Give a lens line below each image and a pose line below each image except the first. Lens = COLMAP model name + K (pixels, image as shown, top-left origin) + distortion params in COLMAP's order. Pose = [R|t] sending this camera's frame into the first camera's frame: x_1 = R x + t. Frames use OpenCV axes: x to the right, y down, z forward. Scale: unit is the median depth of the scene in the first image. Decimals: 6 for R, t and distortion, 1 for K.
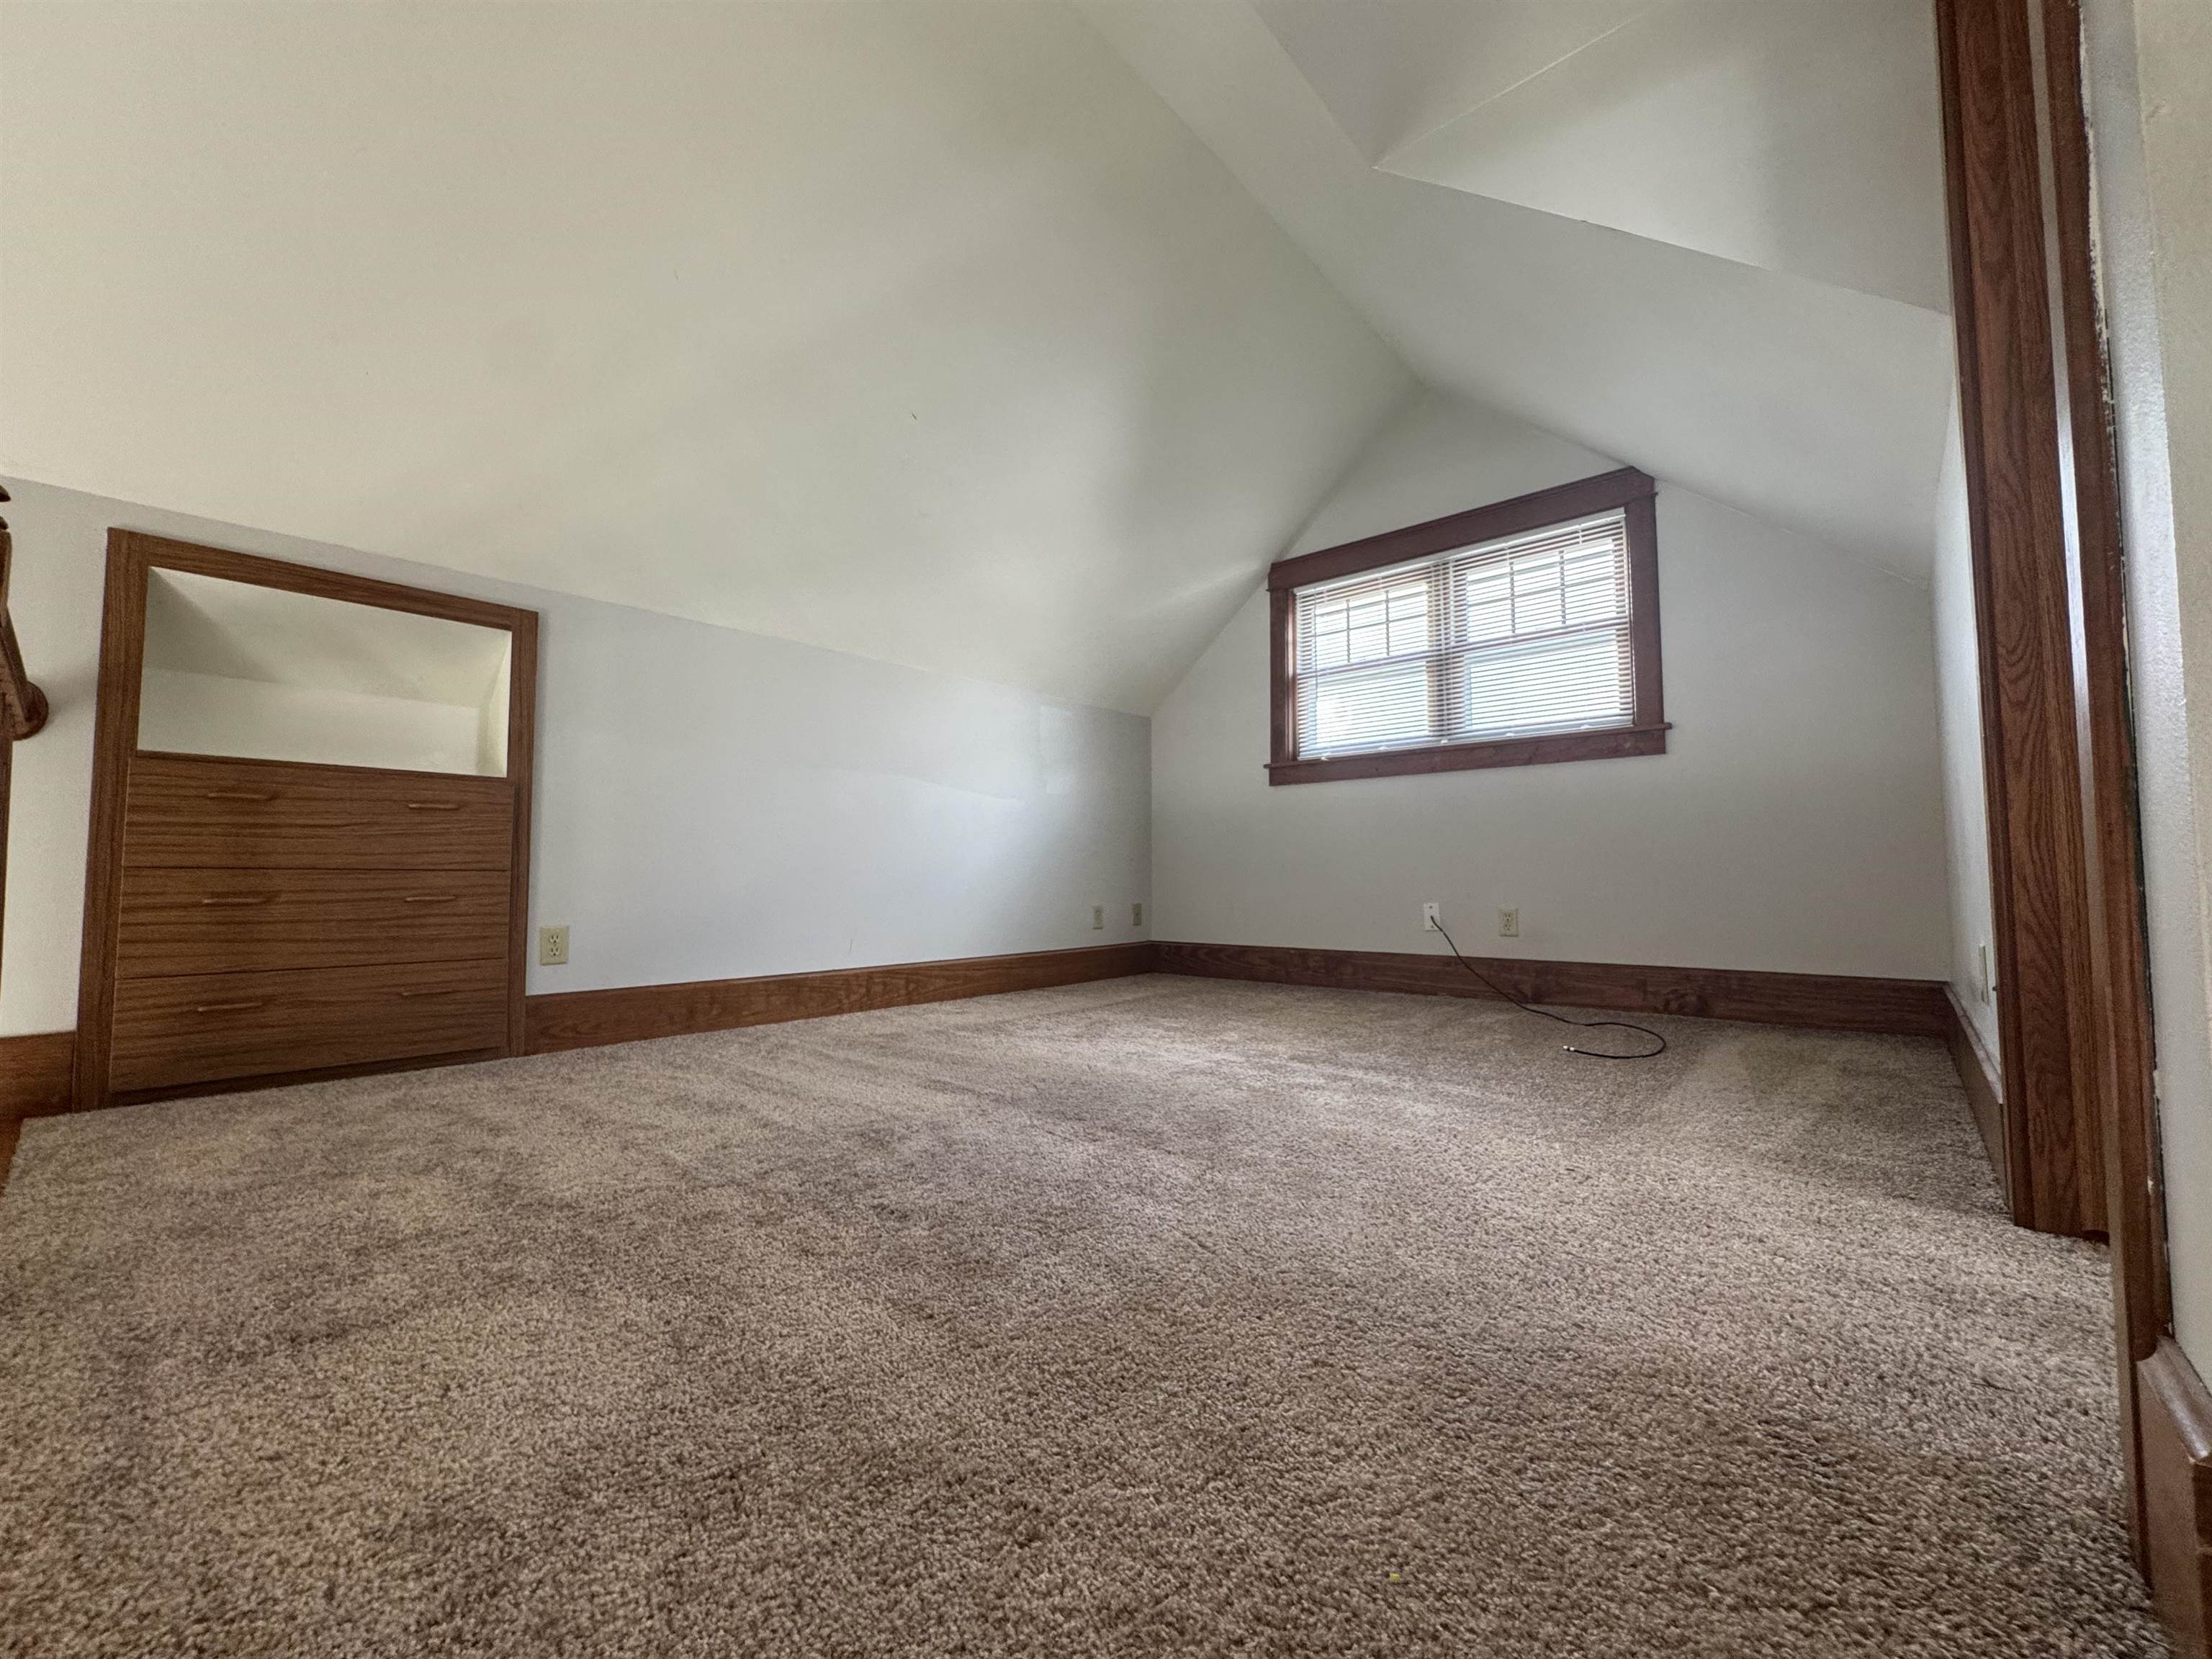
lens RADIAL K [[879.2, 0, 1108.8], [0, 879.2, 827.3], [0, 0, 1]] dist [-0.003427, 0.000295]
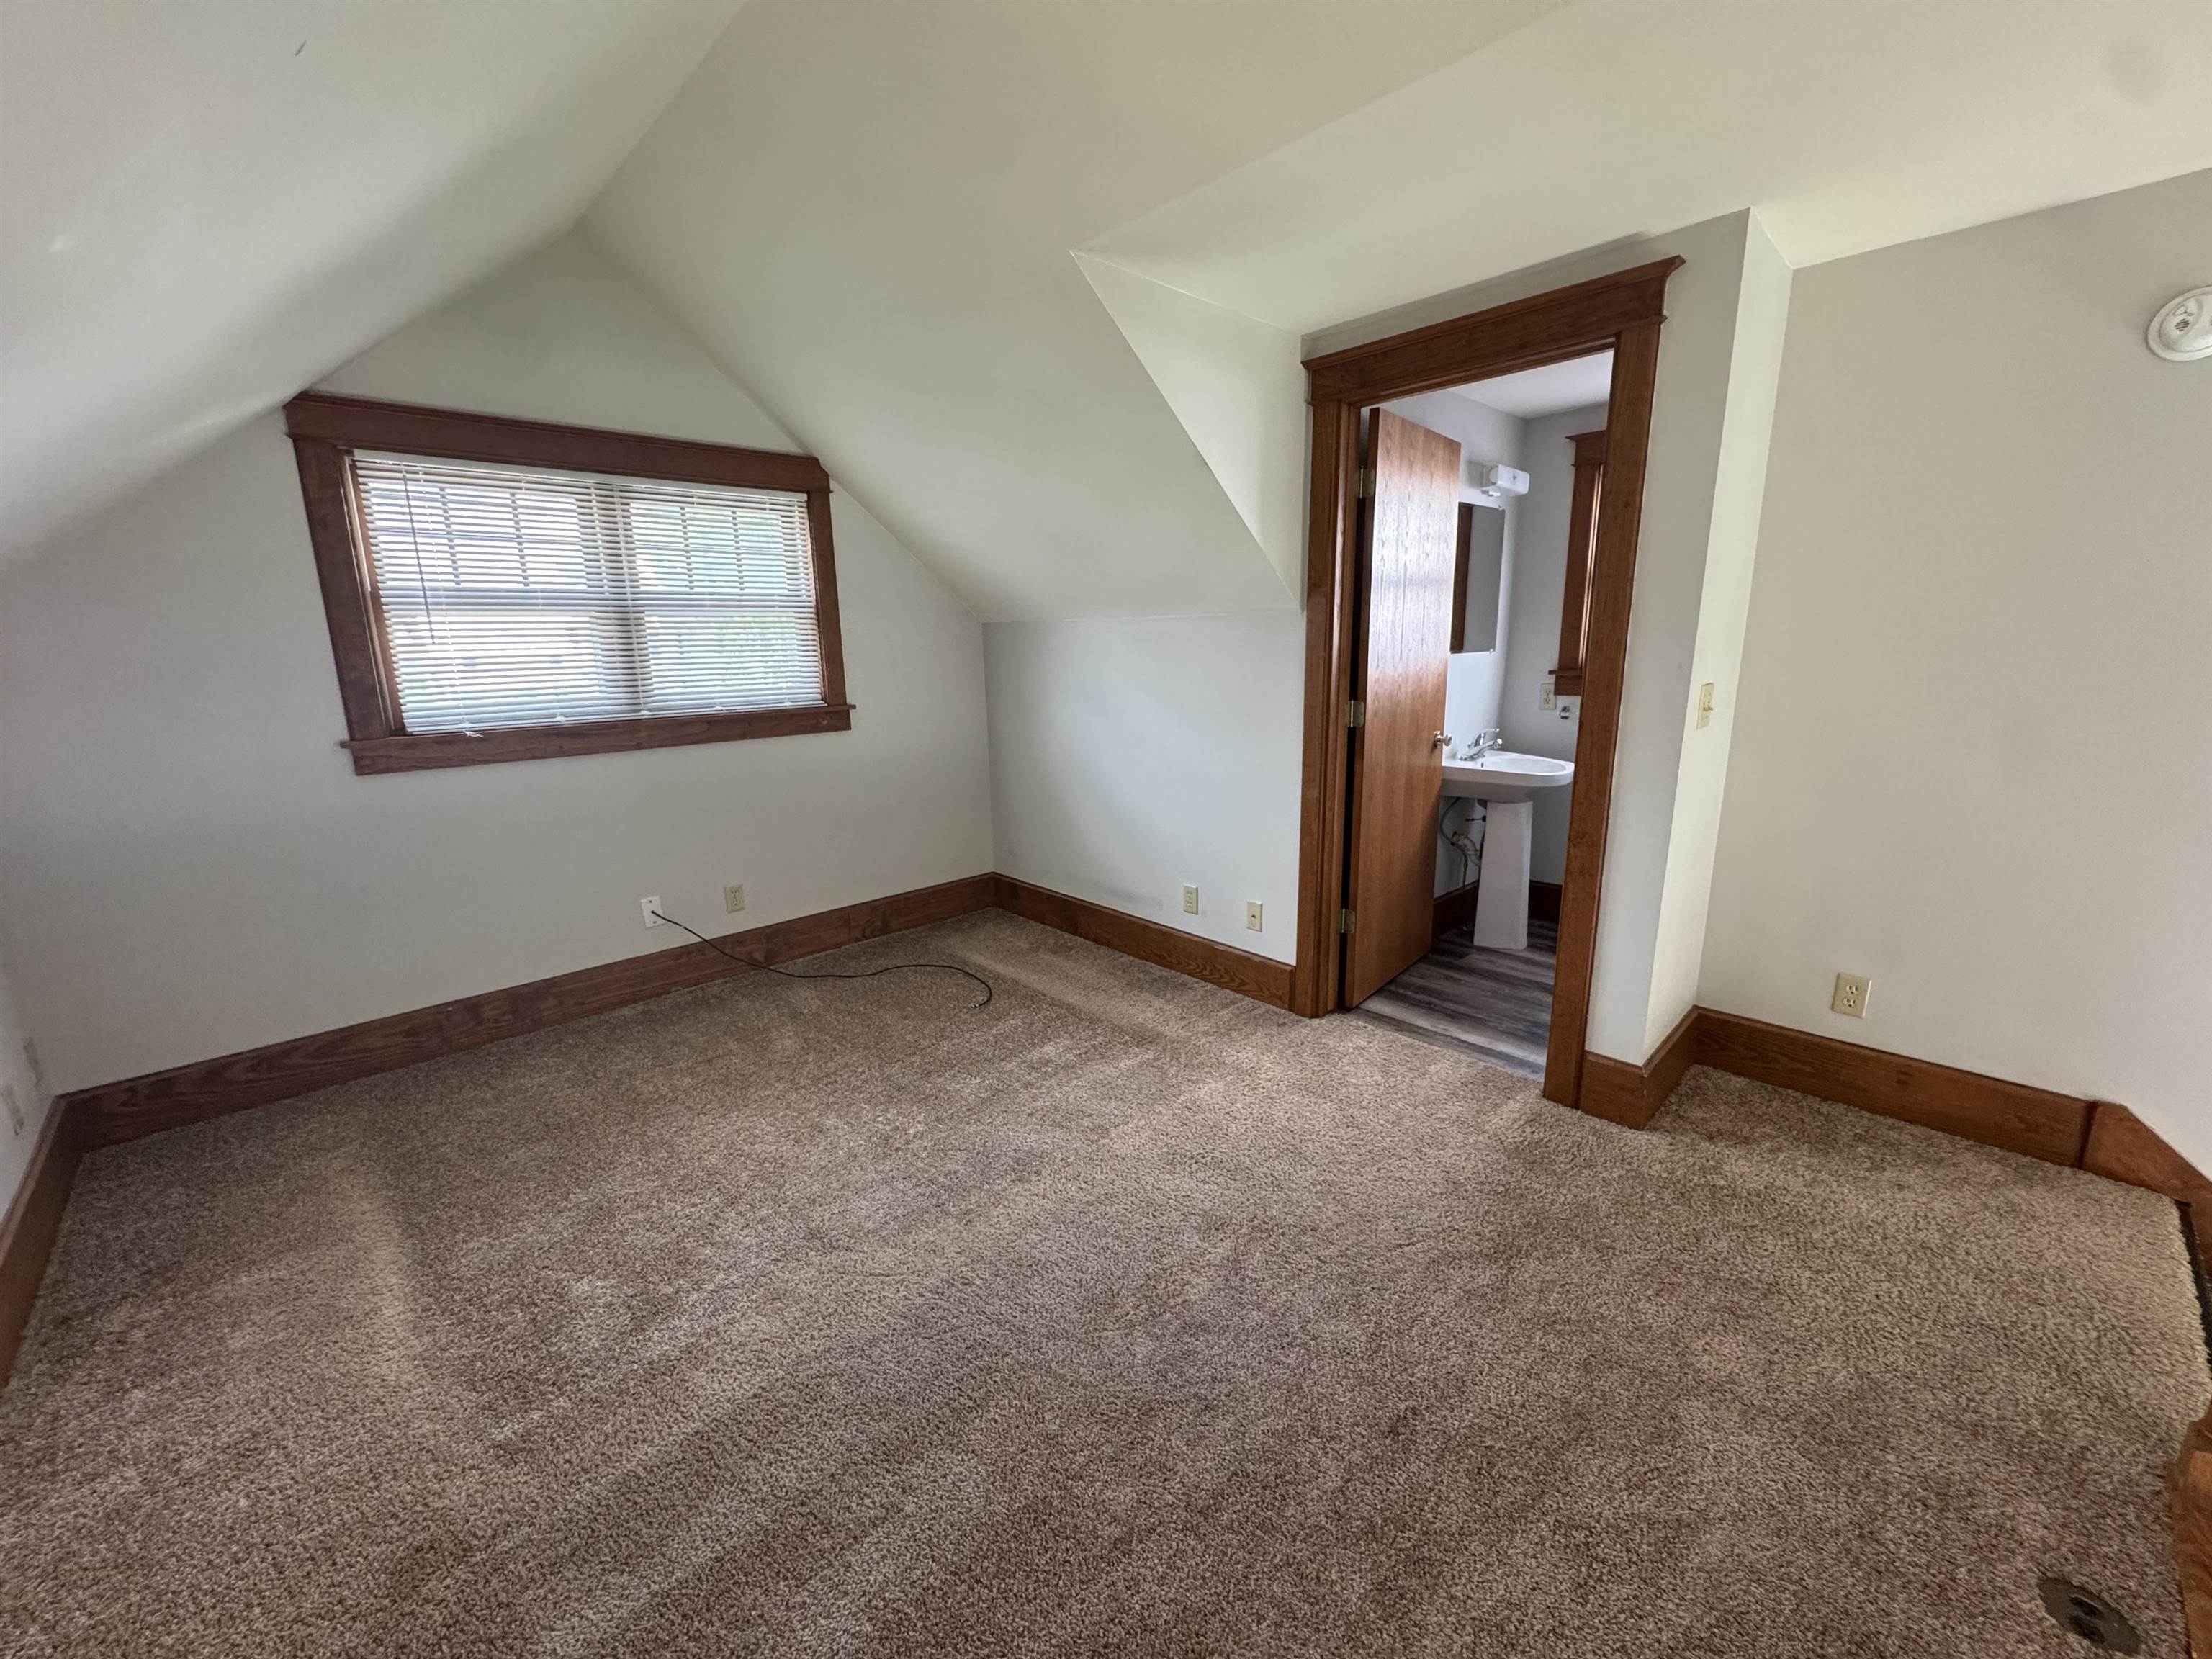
lens RADIAL K [[879.2, 0, 1093.3], [0, 879.2, 832.8], [0, 0, 1]] dist [-0.003427, 0.000295]
pose [[0.093797, -0.217601, 0.971520, -0.476509], [-0.042157, 0.974079, 0.222244, -0.209470], [-0.994698, -0.061803, 0.082192, 0.527733]]
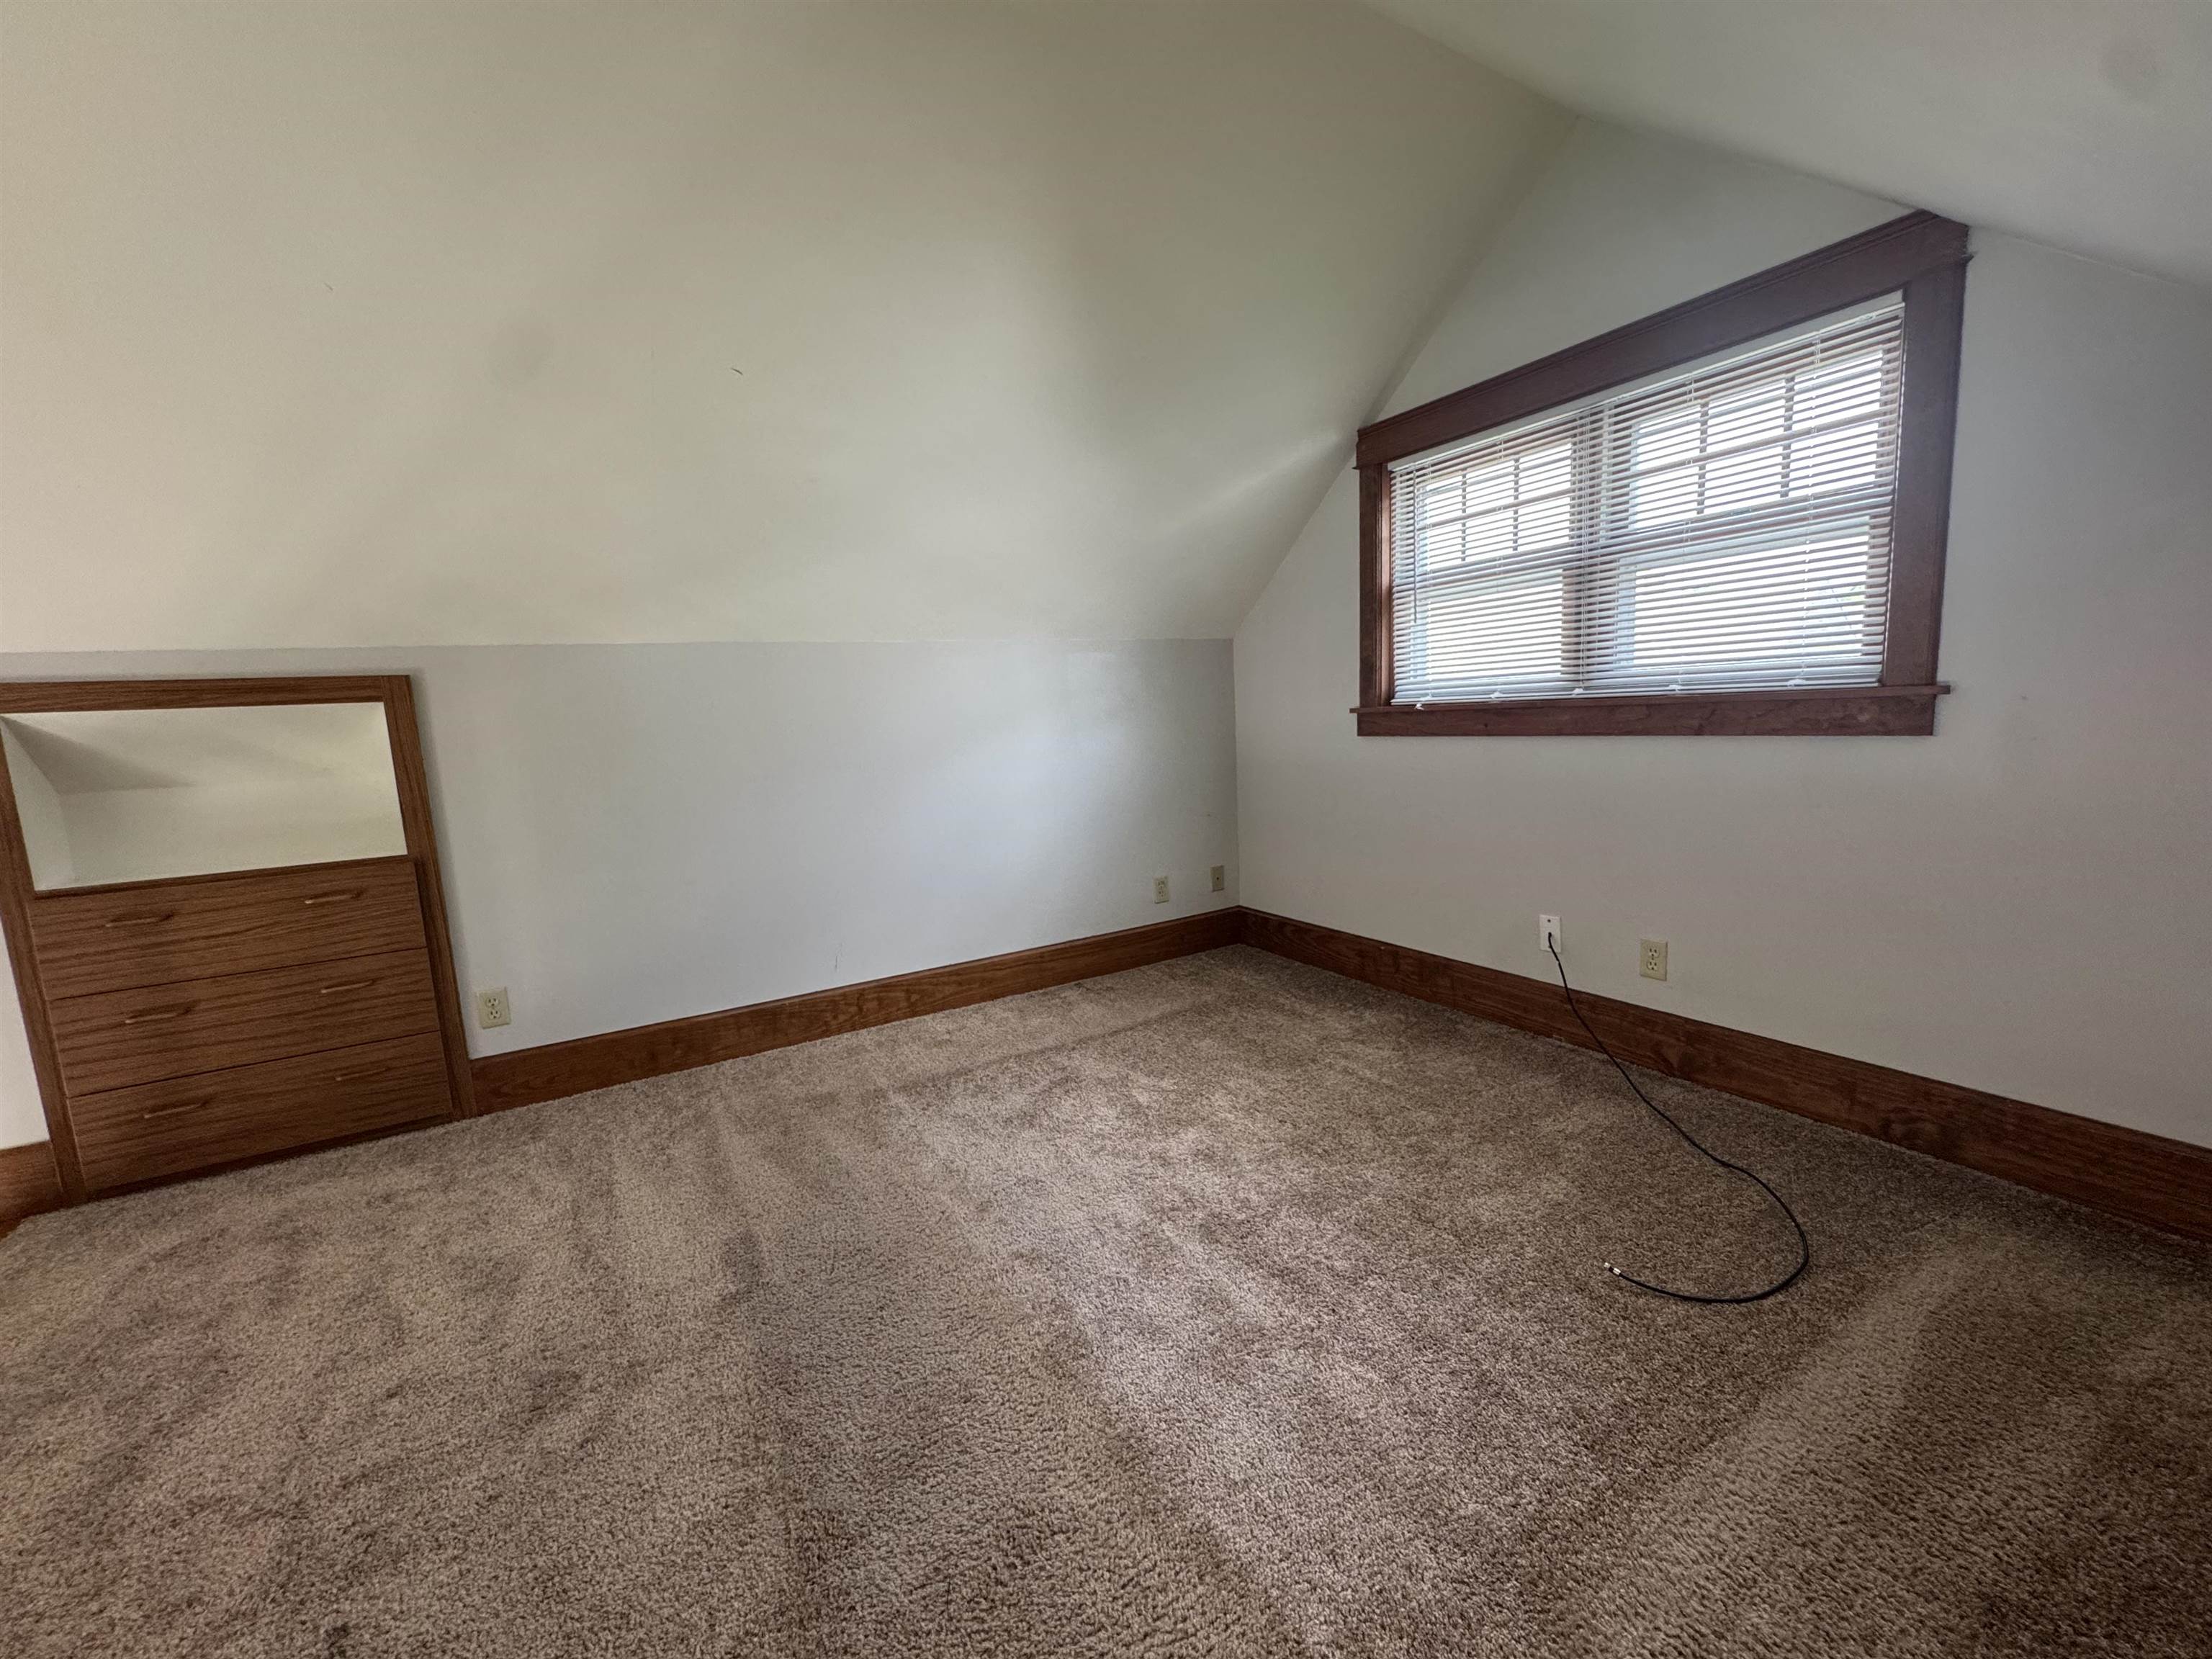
lens RADIAL K [[879.2, 0, 1106.4], [0, 879.2, 828.2], [0, 0, 1]] dist [-0.003427, 0.000295]
pose [[0.950550, -0.004210, -0.310542, 0.263576], [0.065896, 0.979876, 0.188419, -0.159503], [0.303500, -0.199565, 0.931698, 0.239976]]
